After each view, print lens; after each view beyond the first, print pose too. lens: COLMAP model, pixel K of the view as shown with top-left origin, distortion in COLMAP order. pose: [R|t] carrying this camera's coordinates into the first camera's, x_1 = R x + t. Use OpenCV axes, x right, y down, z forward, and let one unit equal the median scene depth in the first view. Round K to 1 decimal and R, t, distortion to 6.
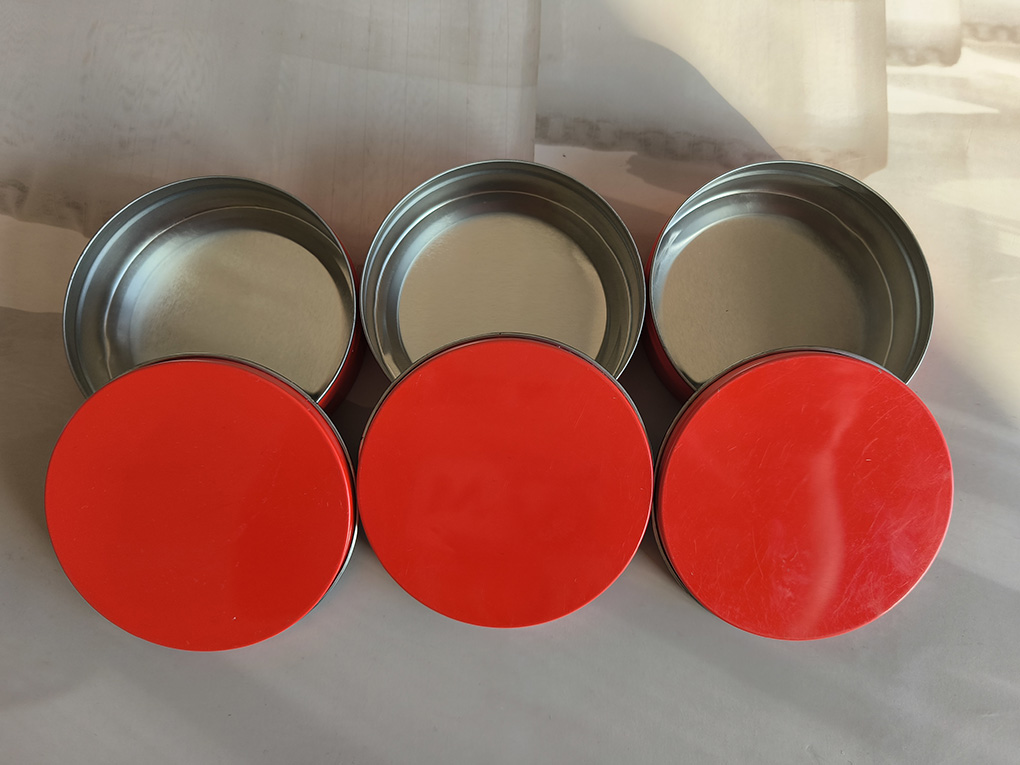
lens RADIAL K [[726.0, 0, 503.7], [0, 726.0, 378.1], [0, 0, 1]] dist [0.040876, -0.064251]
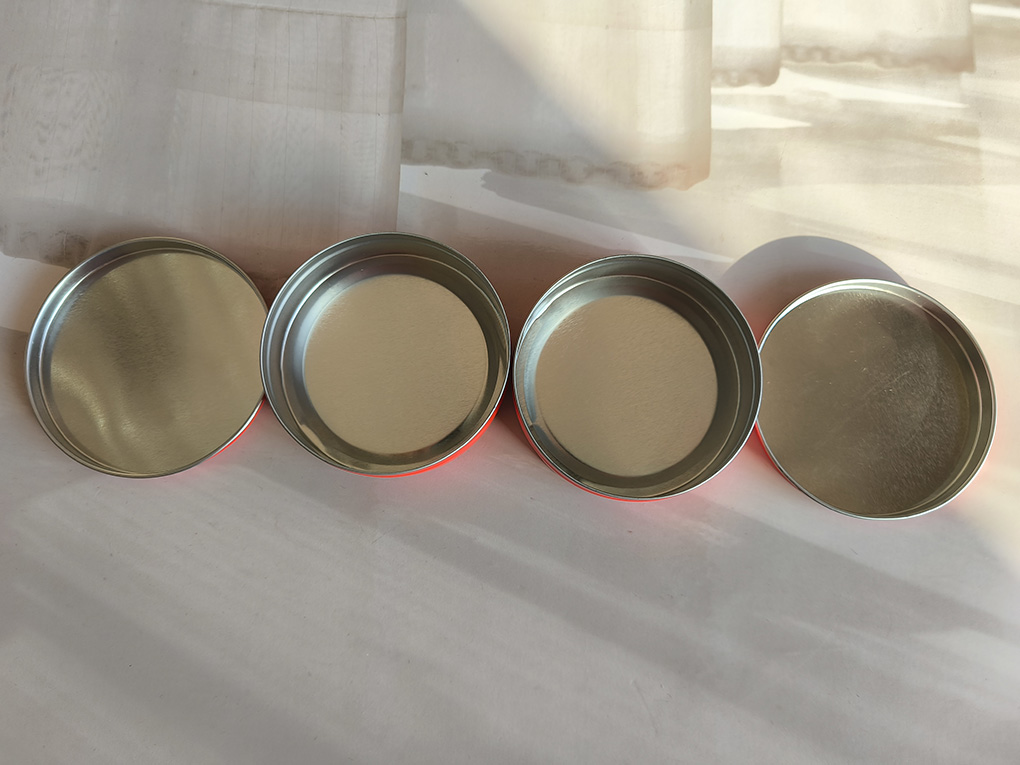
lens RADIAL K [[726.0, 0, 512.2], [0, 726.0, 378.9], [0, 0, 1]] dist [0.040876, -0.064251]
pose [[0.999726, -0.023142, 0.003590, 0.204228], [0.023144, 0.999732, -0.000505, 0.018819], [-0.003577, 0.000588, 0.999993, -0.137112]]
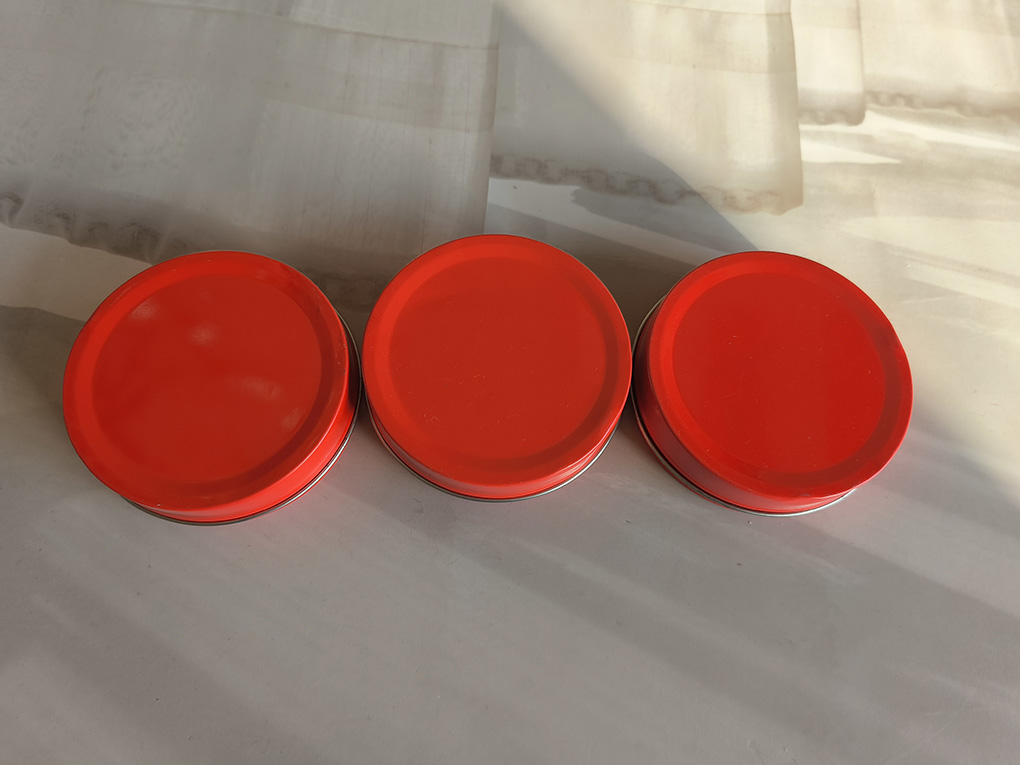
lens RADIAL K [[726.0, 0, 505.3], [0, 726.0, 378.1], [0, 0, 1]] dist [0.040876, -0.064251]
pose [[0.999551, 0.021410, 0.020961, 0.050464], [-0.017181, 0.982691, -0.184454, 0.184758], [-0.024548, 0.184011, 0.982618, -0.039091]]
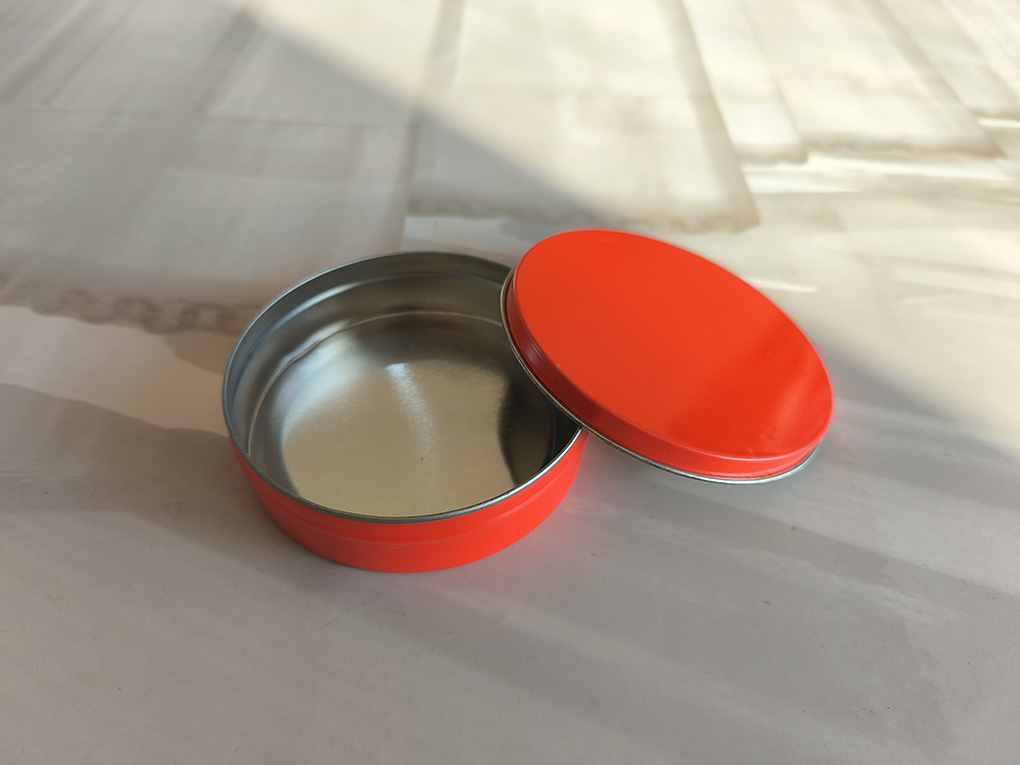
lens RADIAL K [[726.0, 0, 502.8], [0, 726.0, 378.7], [0, 0, 1]] dist [0.040876, -0.064251]
pose [[0.999044, -0.028074, 0.033515, 0.134734], [0.041972, 0.830461, -0.555493, 0.416811], [-0.012238, 0.556369, 0.830845, 0.294687]]
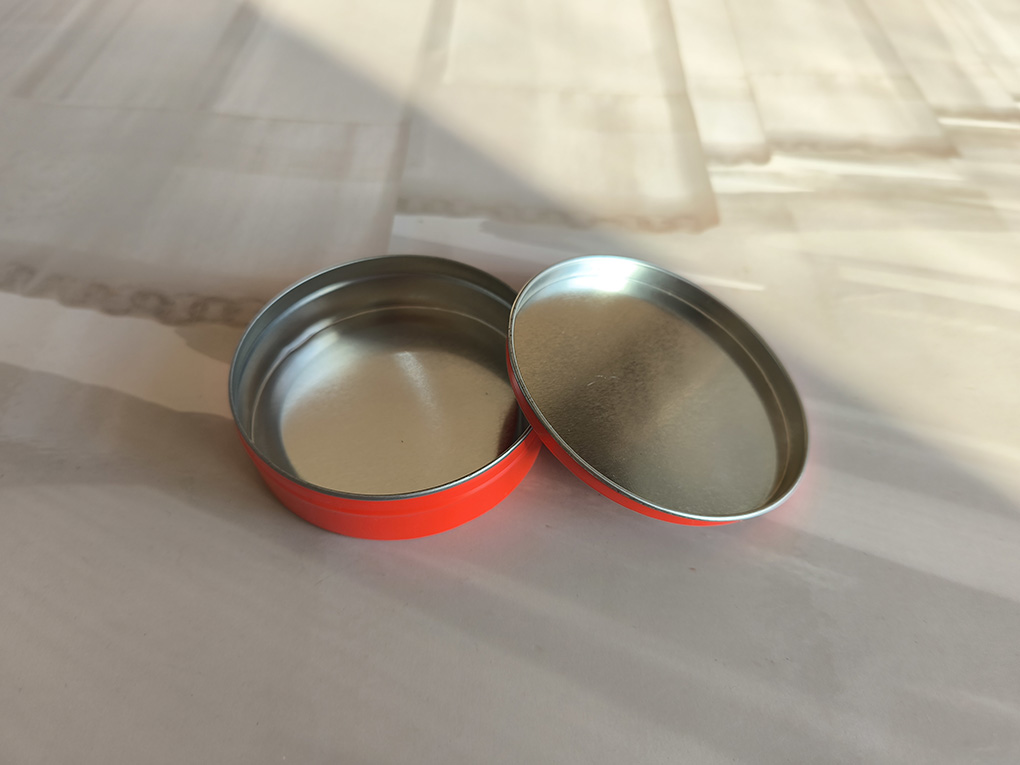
lens RADIAL K [[726.0, 0, 498.9], [0, 726.0, 371.9], [0, 0, 1]] dist [0.040876, -0.064251]
pose [[0.999563, -0.020368, 0.021427, 0.169545], [0.028521, 0.855147, -0.517601, 0.441985], [-0.007781, 0.517986, 0.855354, 0.191708]]
